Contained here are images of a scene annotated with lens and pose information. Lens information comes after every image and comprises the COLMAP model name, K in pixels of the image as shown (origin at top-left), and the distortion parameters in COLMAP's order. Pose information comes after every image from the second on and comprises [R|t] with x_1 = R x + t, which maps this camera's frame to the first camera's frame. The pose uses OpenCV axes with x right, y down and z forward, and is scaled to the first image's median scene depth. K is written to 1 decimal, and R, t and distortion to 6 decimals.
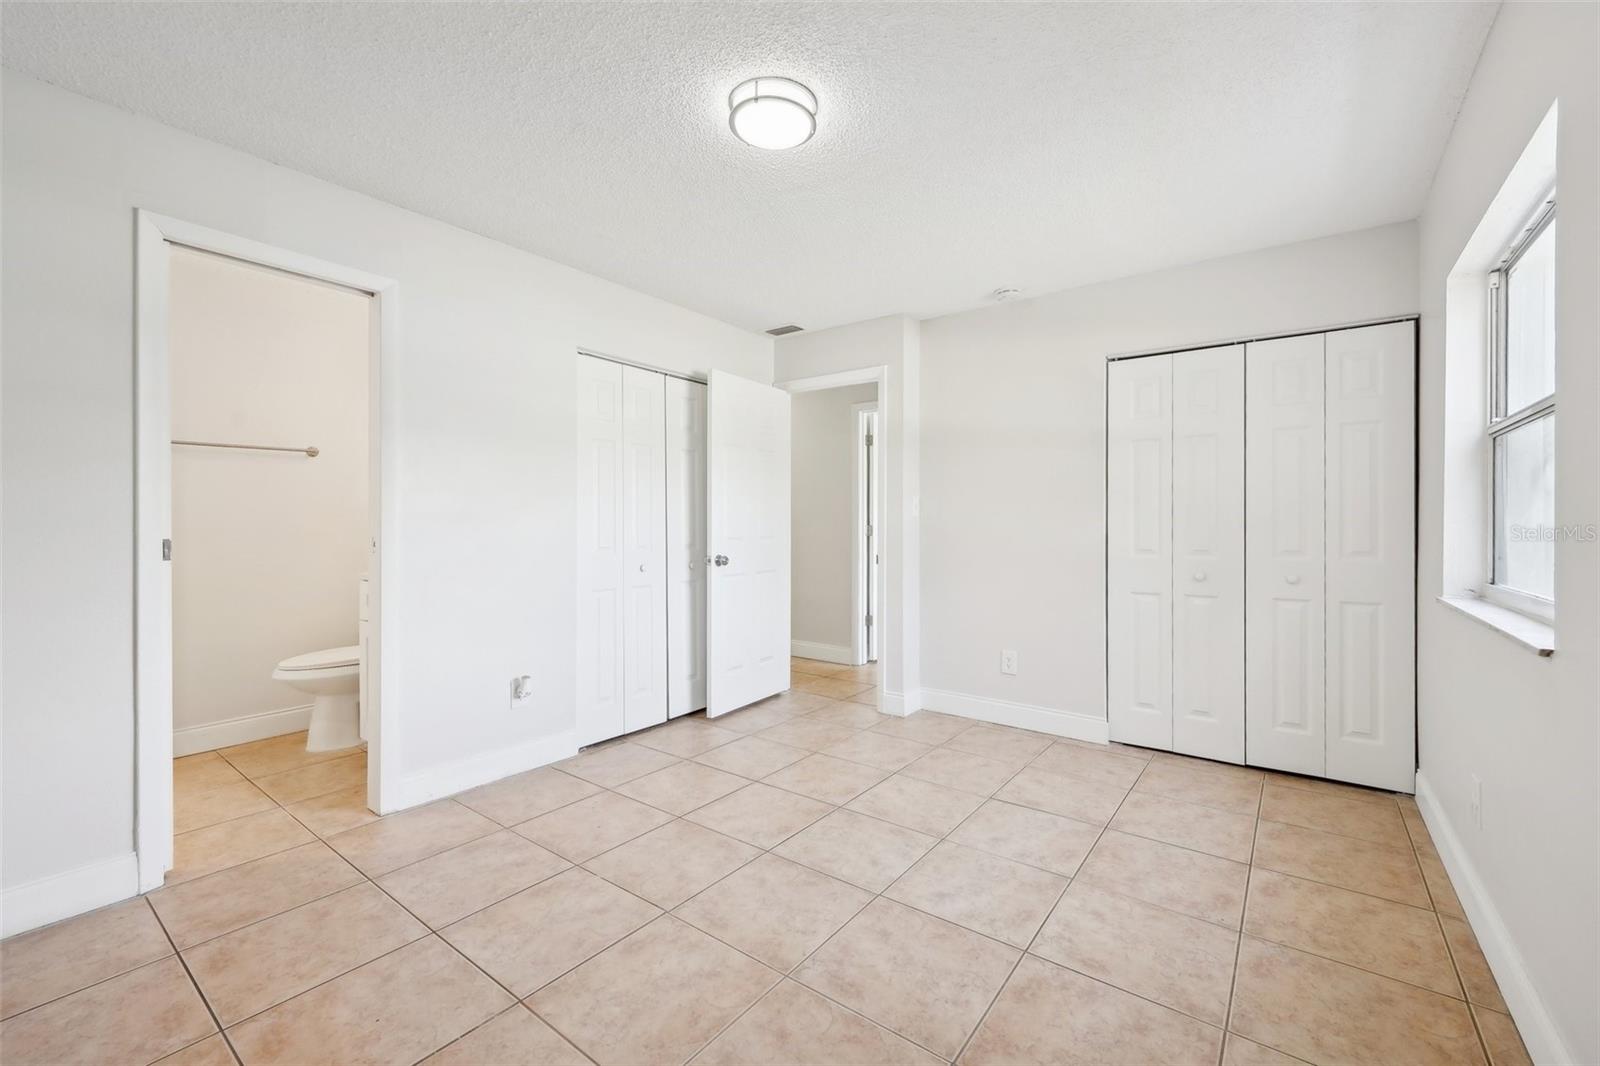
lens RADIAL K [[657.3, 0, 806.5], [0, 657.3, 531.6], [0, 0, 1]] dist [-0.010862, -0.000168]
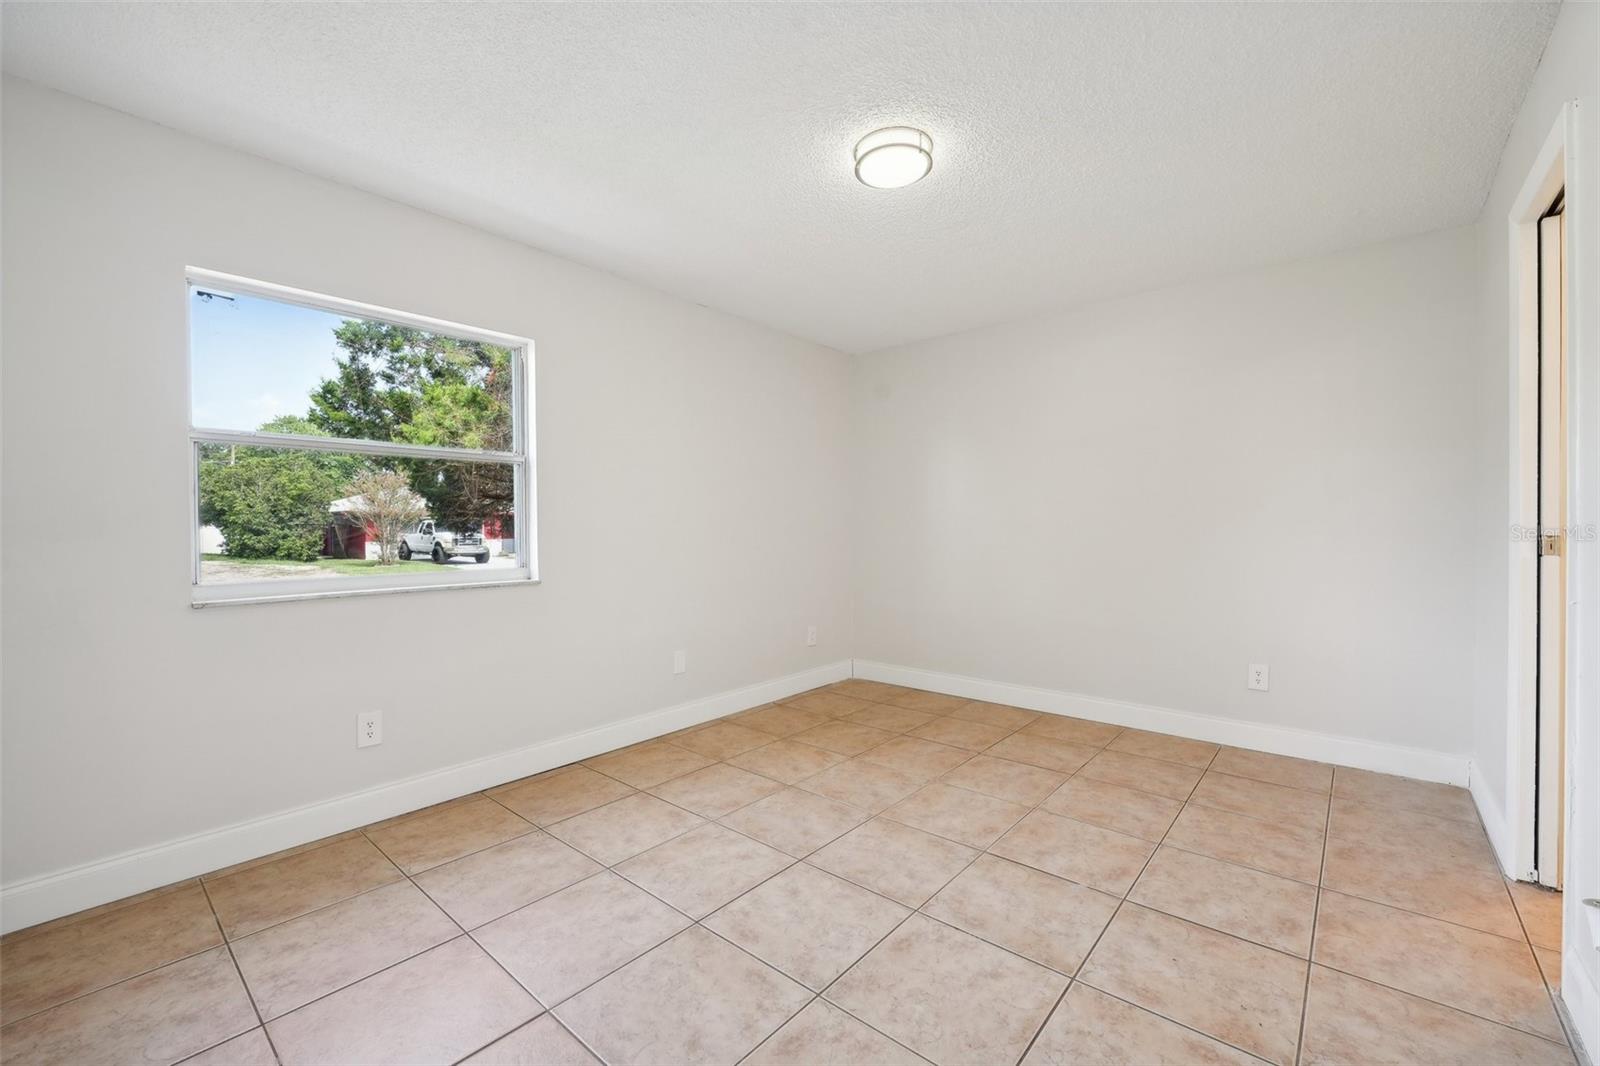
lens RADIAL K [[657.3, 0, 806.5], [0, 657.3, 531.6], [0, 0, 1]] dist [-0.010862, -0.000168]
pose [[-0.998189, 0.005209, 0.059936, 0.031566], [0.006146, 0.999862, 0.015457, -0.014344], [-0.059847, 0.015797, -0.998083, 2.054349]]
